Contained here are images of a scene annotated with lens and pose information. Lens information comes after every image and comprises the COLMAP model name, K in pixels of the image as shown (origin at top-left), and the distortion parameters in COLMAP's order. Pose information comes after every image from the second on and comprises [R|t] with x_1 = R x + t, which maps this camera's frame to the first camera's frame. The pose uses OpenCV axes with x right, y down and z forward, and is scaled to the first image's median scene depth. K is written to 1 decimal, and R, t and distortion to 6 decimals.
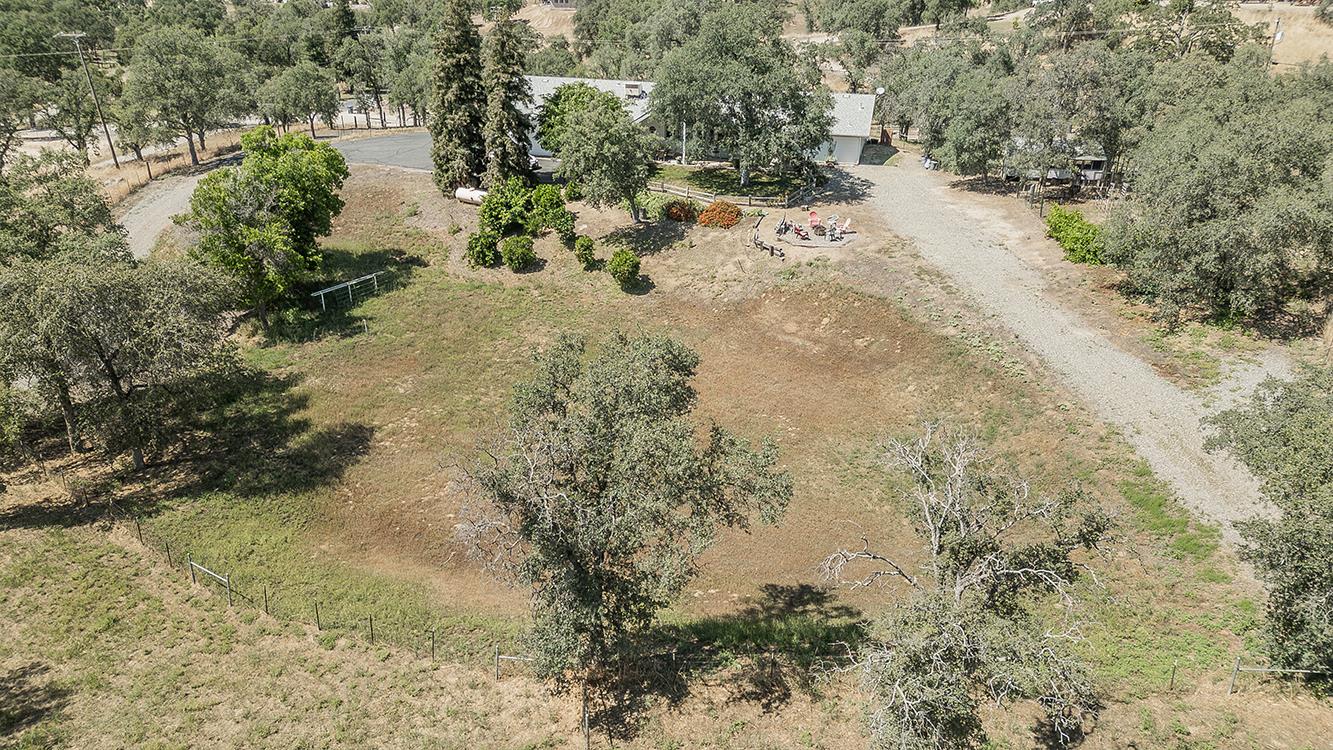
lens RADIAL K [[929.3, 0, 666.5], [0, 929.3, 375.0], [0, 0, 1]] dist [0.084457, -0.051612]
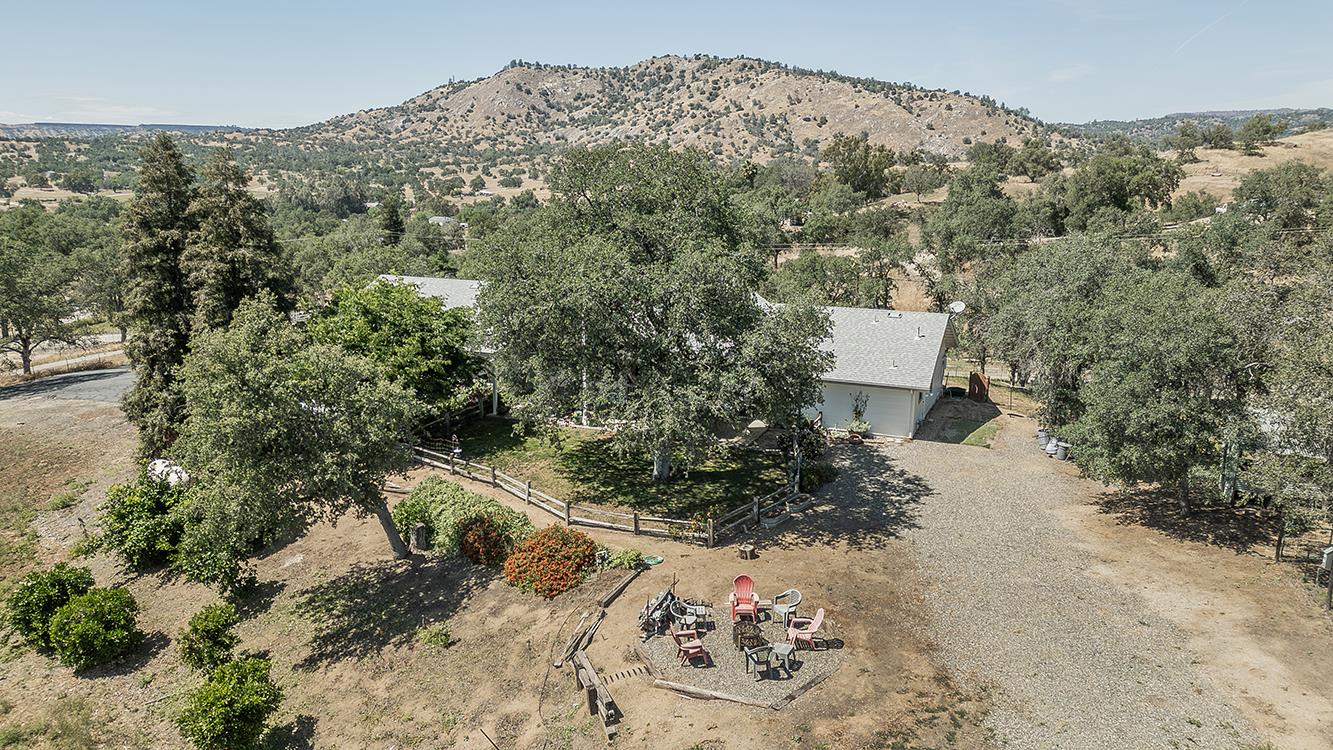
lens RADIAL K [[929.3, 0, 666.5], [0, 929.3, 375.0], [0, 0, 1]] dist [0.084457, -0.051612]
pose [[0.986870, 0.027561, -0.159147, 0.182989], [-0.062435, 0.973835, -0.218511, -0.165801], [0.148960, 0.225578, 0.962770, 0.566675]]
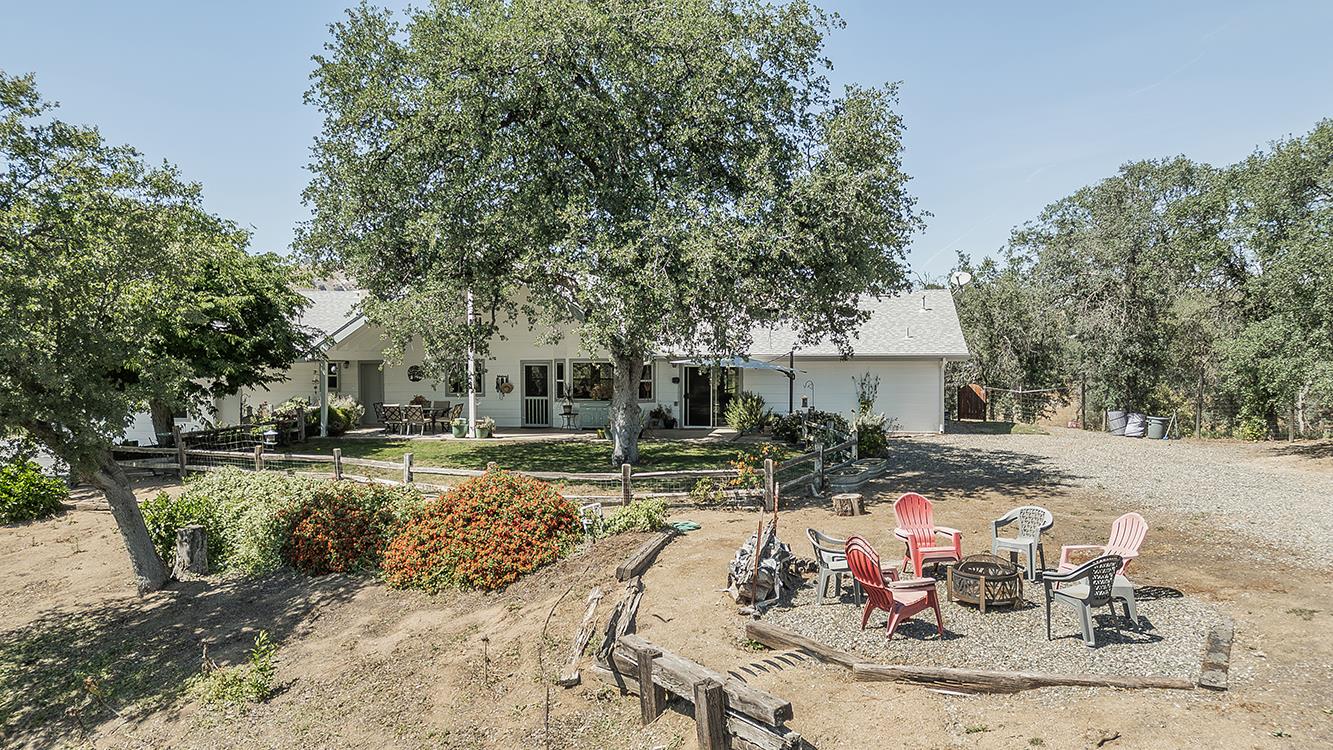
lens RADIAL K [[952.3, 0, 666.5], [0, 952.3, 375.0], [0, 0, 1]] dist [0.094132, -0.083941]
pose [[0.999085, -0.020461, 0.037569, 0.094682], [0.033973, 0.913203, -0.406087, -0.113577], [-0.025999, 0.406991, 0.913062, 0.784501]]
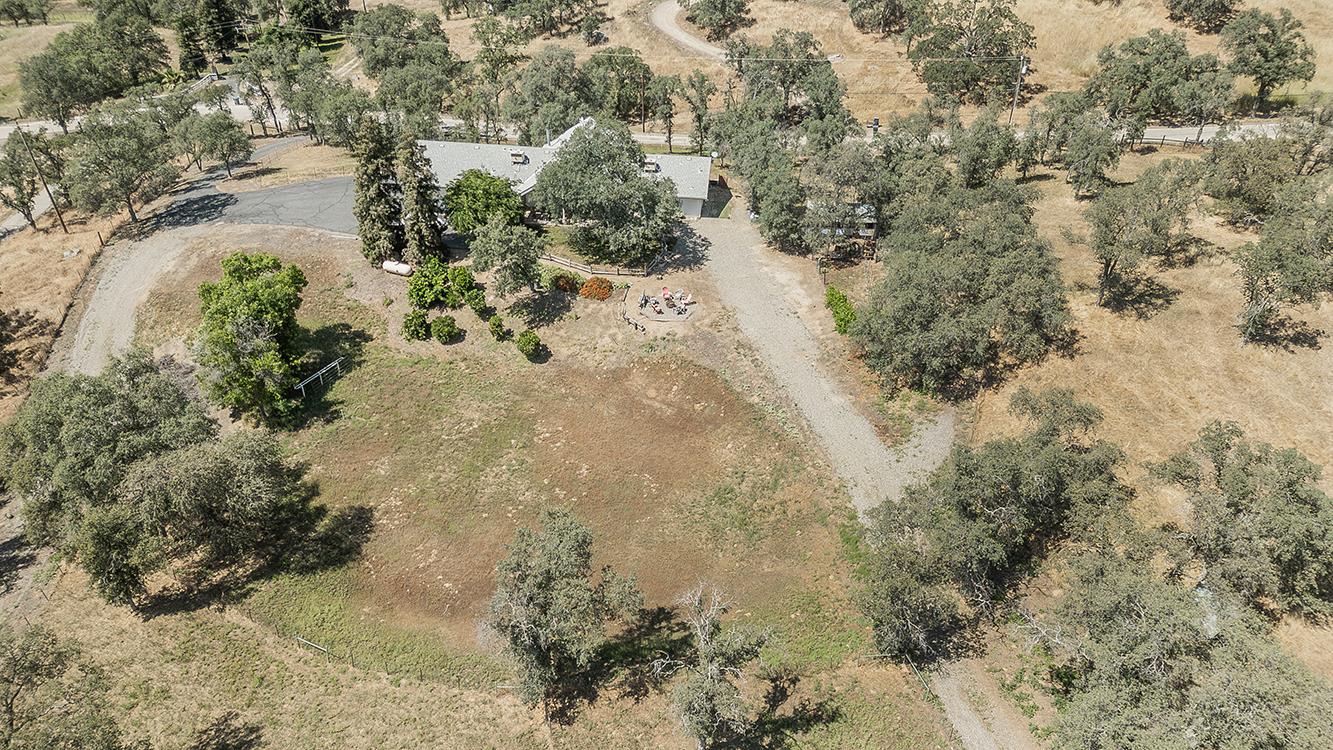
lens RADIAL K [[929.3, 0, 666.5], [0, 929.3, 375.0], [0, 0, 1]] dist [0.084457, -0.051612]
pose [[0.990696, -0.071314, 0.115910, -0.005879], [0.054469, 0.988295, 0.142502, -0.235771], [-0.124716, -0.134862, 0.982984, -0.338503]]
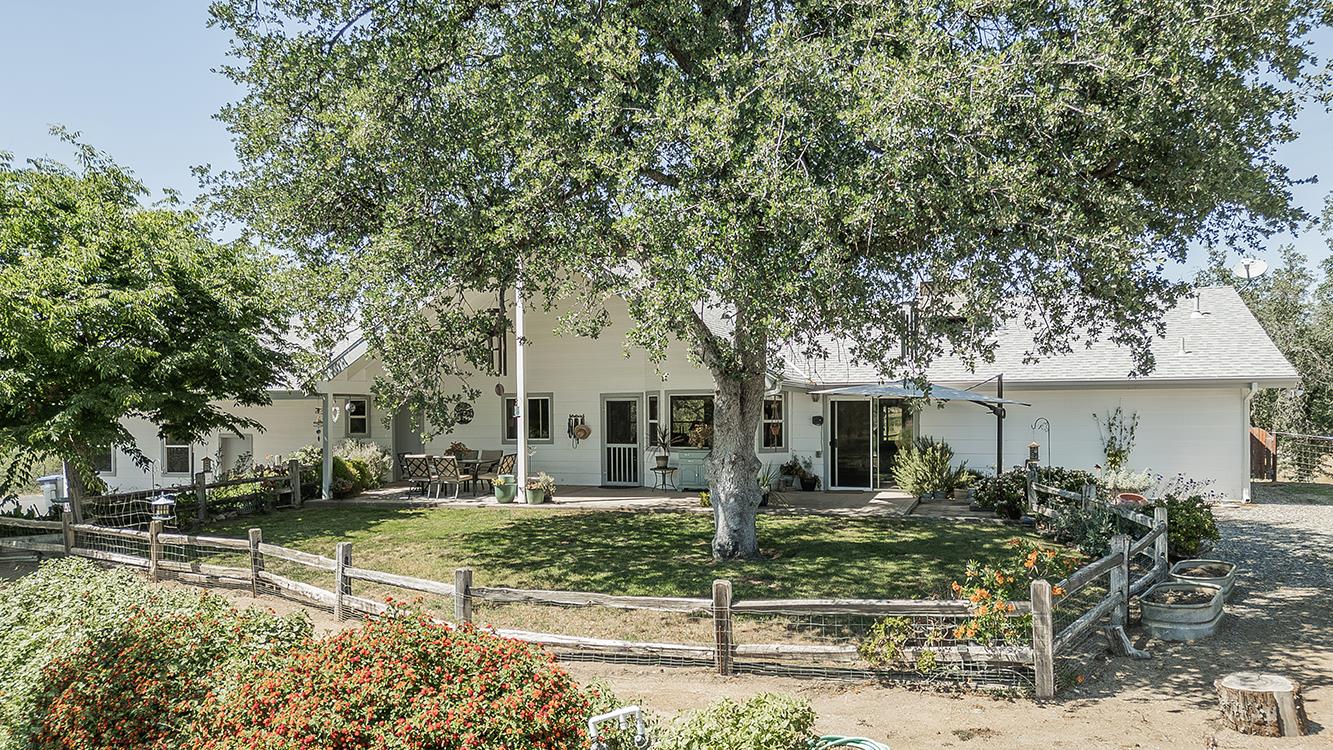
lens RADIAL K [[992.5, 0, 672.1], [0, 992.5, 400.0], [0, 0, 1]] dist [0.078478, -0.004390]
pose [[0.995370, -0.025387, -0.092709, 0.099270], [-0.016926, 0.903129, -0.429035, -0.164840], [0.094620, 0.428617, 0.898518, 0.909480]]
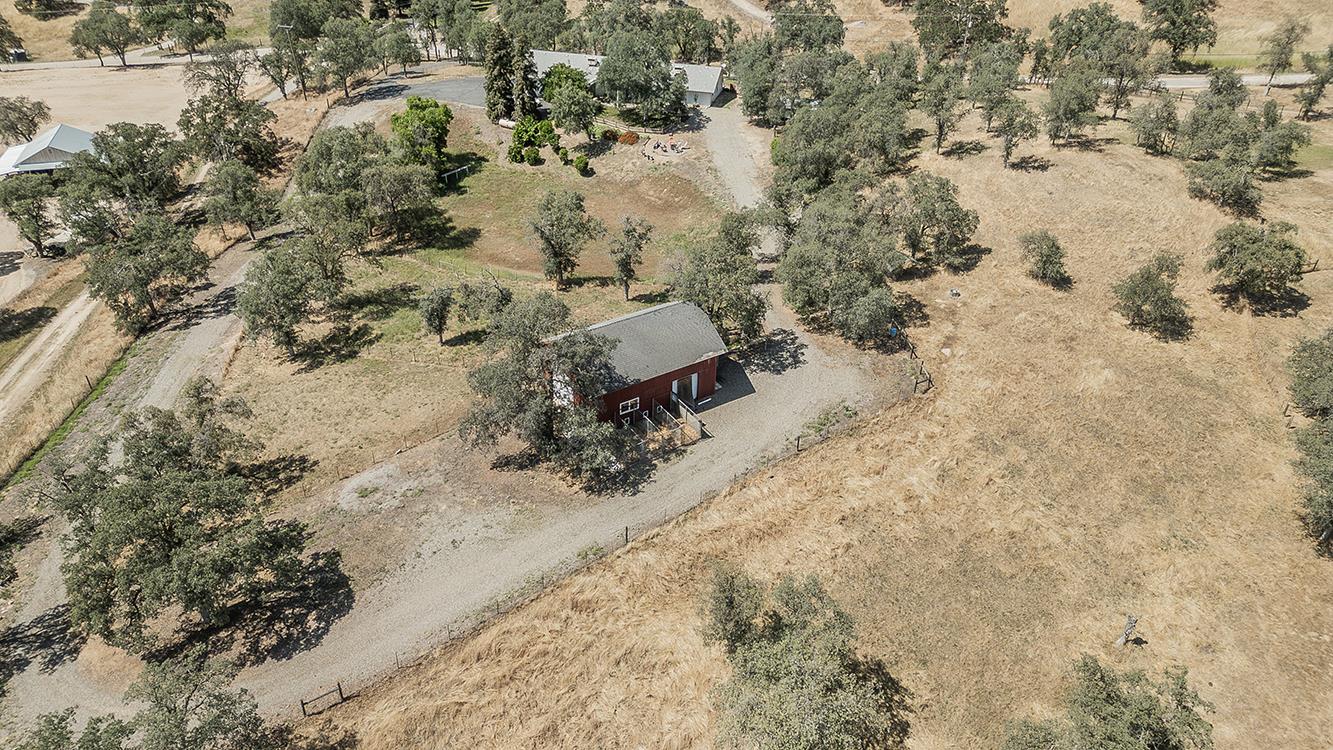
lens RADIAL K [[929.3, 0, 666.5], [0, 929.3, 375.0], [0, 0, 1]] dist [0.084457, -0.051612]
pose [[0.999959, 0.009050, -0.000866, 0.149360], [-0.008858, 0.991316, 0.131205, 0.079018], [0.002046, -0.131192, 0.991355, -1.146593]]
